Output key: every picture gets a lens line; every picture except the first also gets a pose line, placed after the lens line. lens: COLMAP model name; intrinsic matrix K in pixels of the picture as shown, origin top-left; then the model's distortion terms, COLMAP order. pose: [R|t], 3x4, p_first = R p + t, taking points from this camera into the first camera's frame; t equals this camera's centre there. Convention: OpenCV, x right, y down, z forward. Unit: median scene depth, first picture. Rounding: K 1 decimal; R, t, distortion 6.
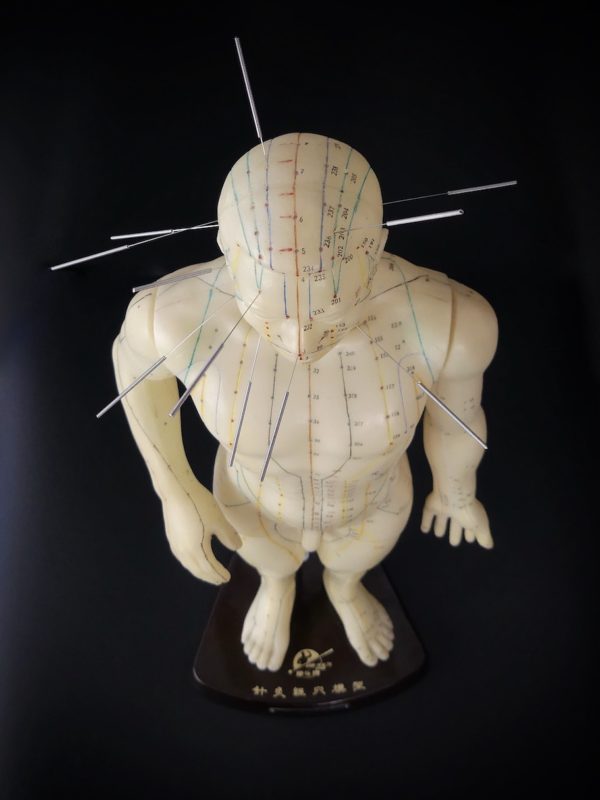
lens RADIAL K [[981.5, 0, 304.7], [0, 981.5, 395.9], [0, 0, 1]] dist [0.001780, 0.000000]
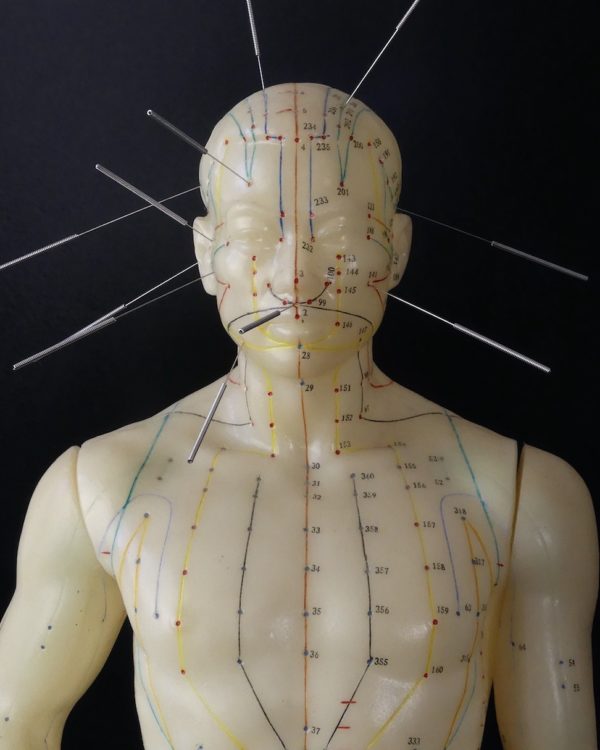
lens RADIAL K [[3034.8, 0, 300.1], [0, 3034.8, 373.5], [0, 0, 1]] dist [-0.274050, 0.000000]
pose [[0.999720, 0.019325, -0.013638, 0.025897], [-0.021527, 0.504519, -0.863132, 1.651618], [-0.009799, 0.863184, 0.504794, -0.106872]]
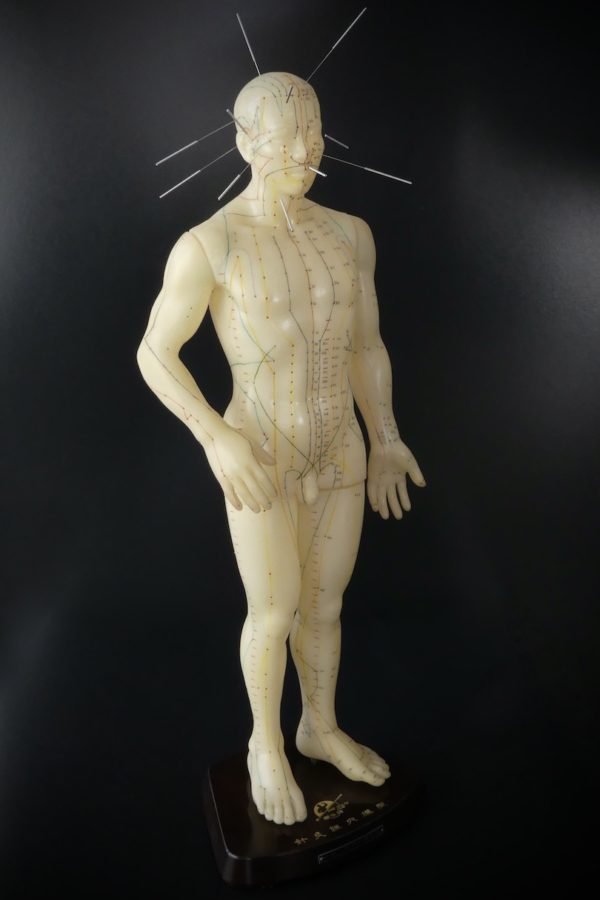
lens RADIAL K [[1092.7, 0, 299.4], [0, 1092.7, 460.5], [0, 0, 1]] dist [-0.079196, 0.000000]
pose [[0.855395, -0.183748, 0.484289, -0.931031], [0.473765, 0.655507, -0.588096, 1.280321], [-0.209394, 0.732494, 0.647771, 0.059159]]
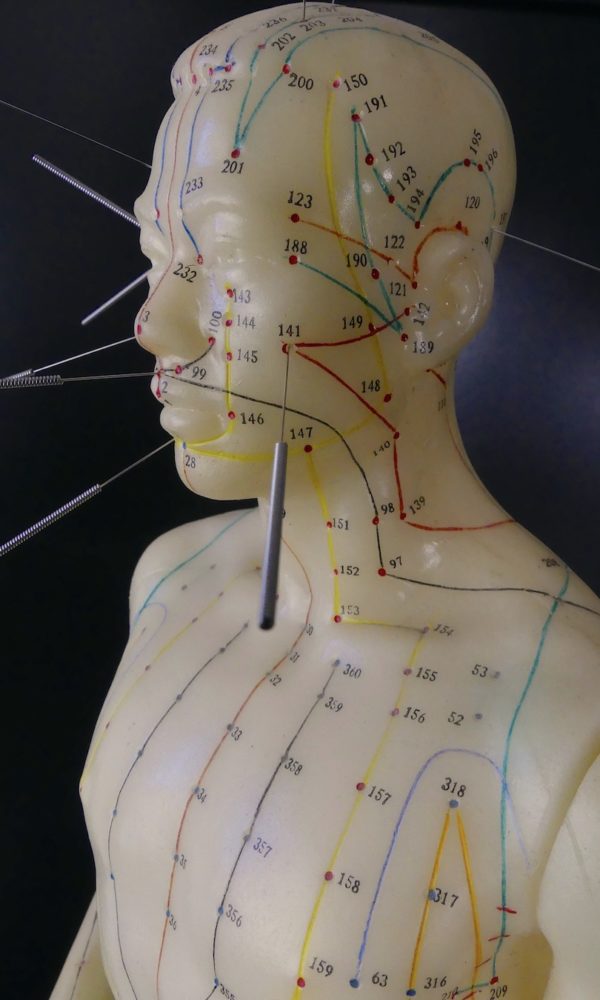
lens RADIAL K [[922.7, 0, 332.2], [0, 922.7, 497.3], [0, 0, 1]] dist [-0.043537, 0.000000]
pose [[0.667774, 0.201321, -0.716623, 0.291475], [-0.695593, 0.511523, -0.504475, 0.116006], [0.265008, 0.835353, 0.481619, 0.720464]]
